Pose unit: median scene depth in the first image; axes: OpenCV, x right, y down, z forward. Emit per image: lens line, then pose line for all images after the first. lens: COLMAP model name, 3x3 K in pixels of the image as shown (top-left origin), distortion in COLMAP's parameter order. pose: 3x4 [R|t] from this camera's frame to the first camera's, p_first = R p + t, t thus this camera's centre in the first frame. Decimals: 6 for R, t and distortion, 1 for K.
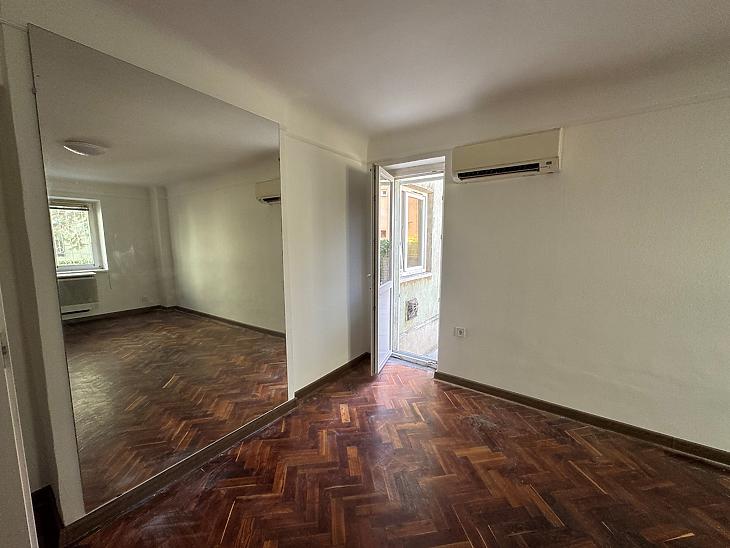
lens RADIAL K [[283.9, 0, 365.0], [0, 283.9, 274.0], [0, 0, 1]] dist [0.012413, 0.000074]
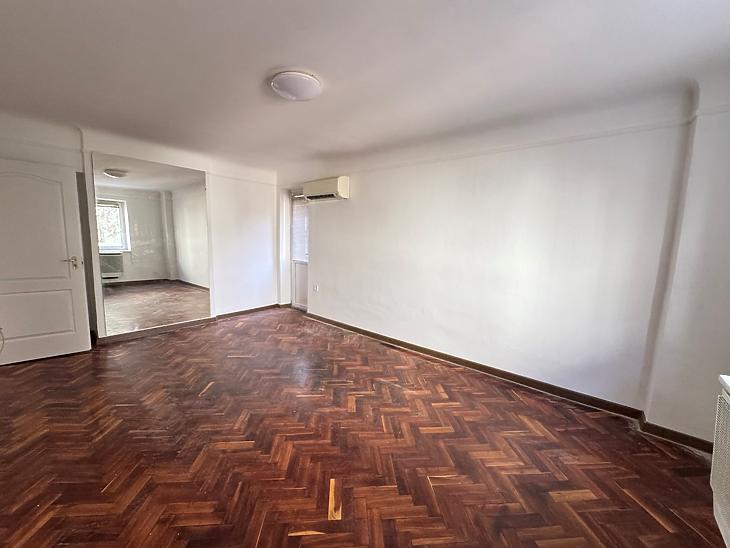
lens RADIAL K [[292.9, 0, 365.0], [0, 292.9, 274.0], [0, 0, 1]] dist [-0.004538, 0.000012]
pose [[0.996442, 0.035606, -0.076388, 0.448719], [-0.034701, 0.999311, 0.013135, 0.051504], [0.076803, -0.010437, 0.996992, -0.425276]]
